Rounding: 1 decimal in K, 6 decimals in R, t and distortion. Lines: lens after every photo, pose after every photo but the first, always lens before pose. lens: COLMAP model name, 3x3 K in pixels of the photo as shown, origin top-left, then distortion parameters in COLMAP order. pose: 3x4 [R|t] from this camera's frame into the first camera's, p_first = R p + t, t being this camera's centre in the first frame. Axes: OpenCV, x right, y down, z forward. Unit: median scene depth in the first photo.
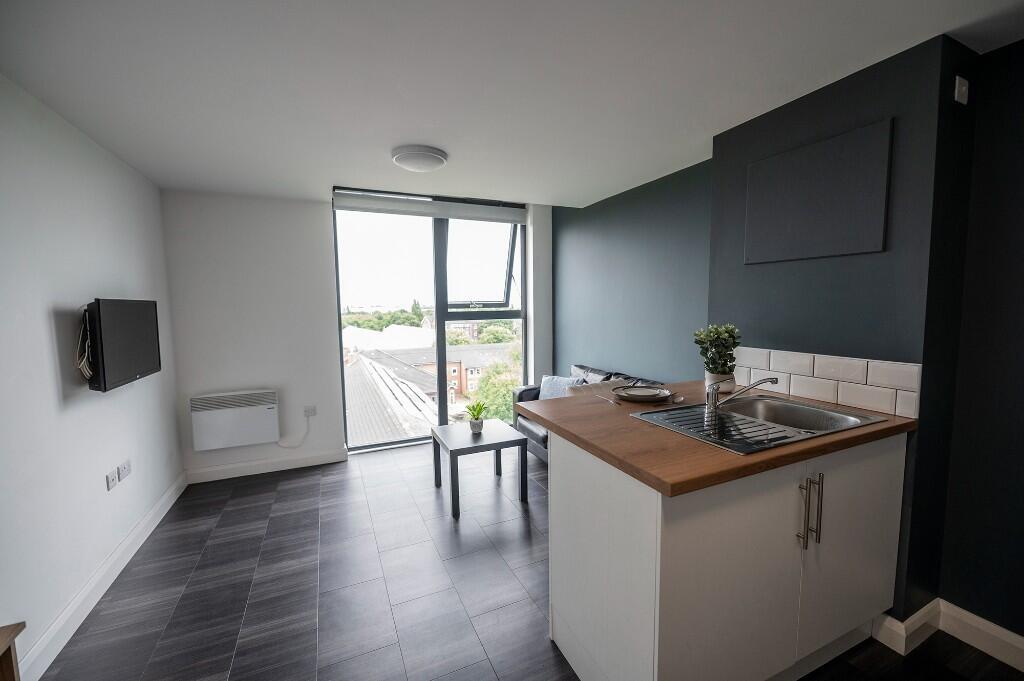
lens RADIAL K [[413.9, 0, 512.0], [0, 413.9, 340.5], [0, 0, 1]] dist [-0.000555, -0.000757]
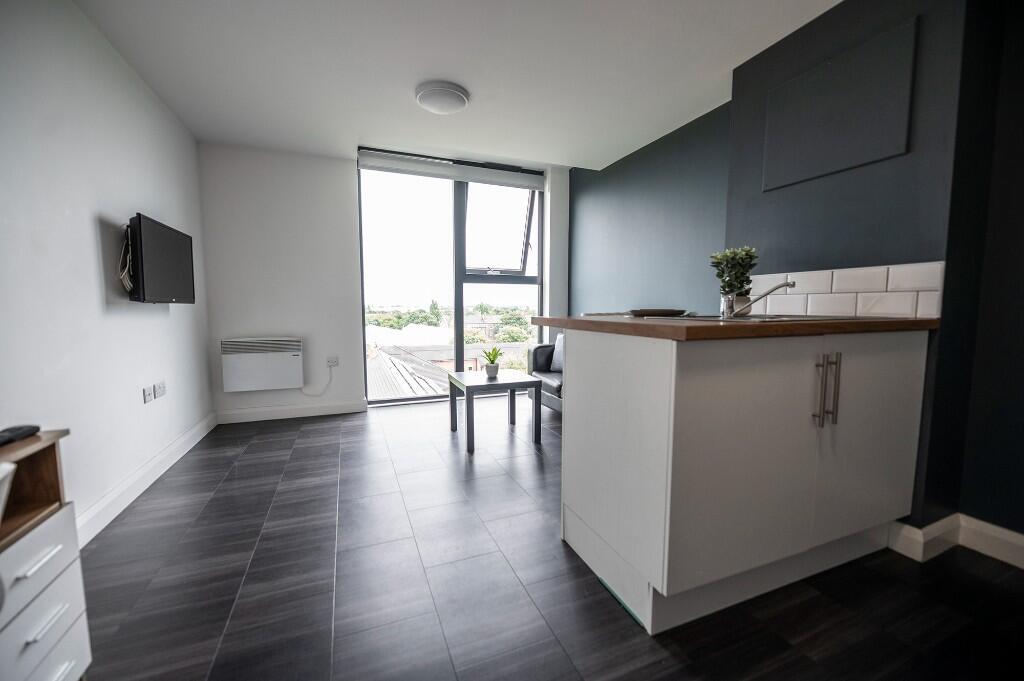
lens RADIAL K [[405.6, 0, 512.0], [0, 405.6, 340.5], [0, 0, 1]] dist [-0.002814, -0.000079]
pose [[0.999146, 0.018474, -0.036953, -0.001260], [-0.018535, 0.999827, -0.001311, 0.168004], [0.036923, 0.001995, 0.999316, -0.001249]]
